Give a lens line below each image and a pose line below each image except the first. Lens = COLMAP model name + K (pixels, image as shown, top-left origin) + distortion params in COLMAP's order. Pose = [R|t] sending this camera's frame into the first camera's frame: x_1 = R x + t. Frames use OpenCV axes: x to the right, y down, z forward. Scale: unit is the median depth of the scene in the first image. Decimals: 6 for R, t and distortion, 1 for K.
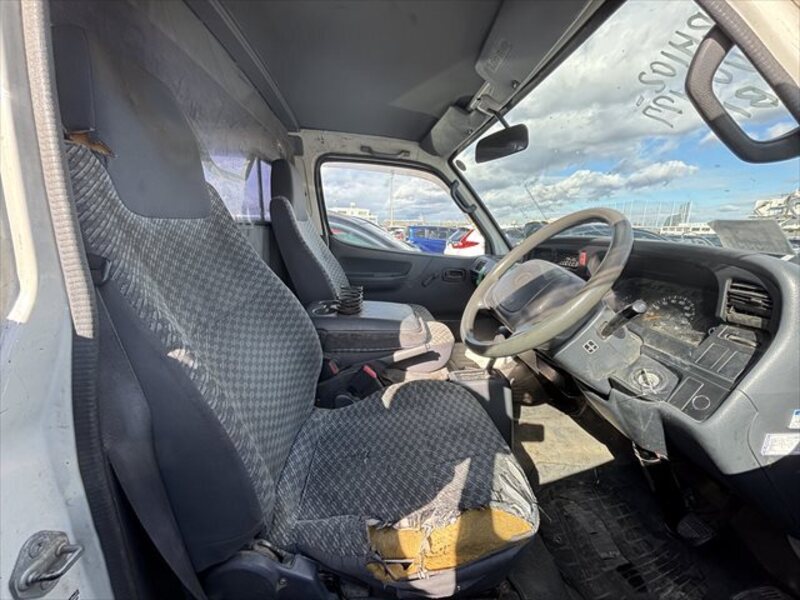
lens RADIAL K [[319.4, 0, 398.3], [0, 319.4, 299.9], [0, 0, 1]] dist [0.001174, 0.000033]
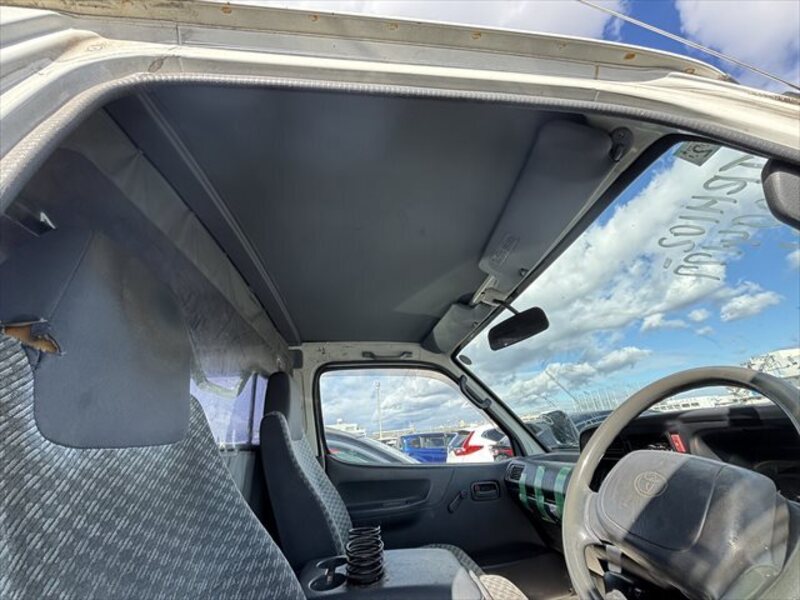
lens RADIAL K [[319.4, 0, 398.3], [0, 319.4, 299.9], [0, 0, 1]] dist [0.001174, 0.000033]
pose [[0.993521, -0.090550, 0.068672, -0.069242], [0.113632, 0.800666, -0.588236, -0.020158], [-0.001719, 0.592228, 0.805769, 0.124982]]
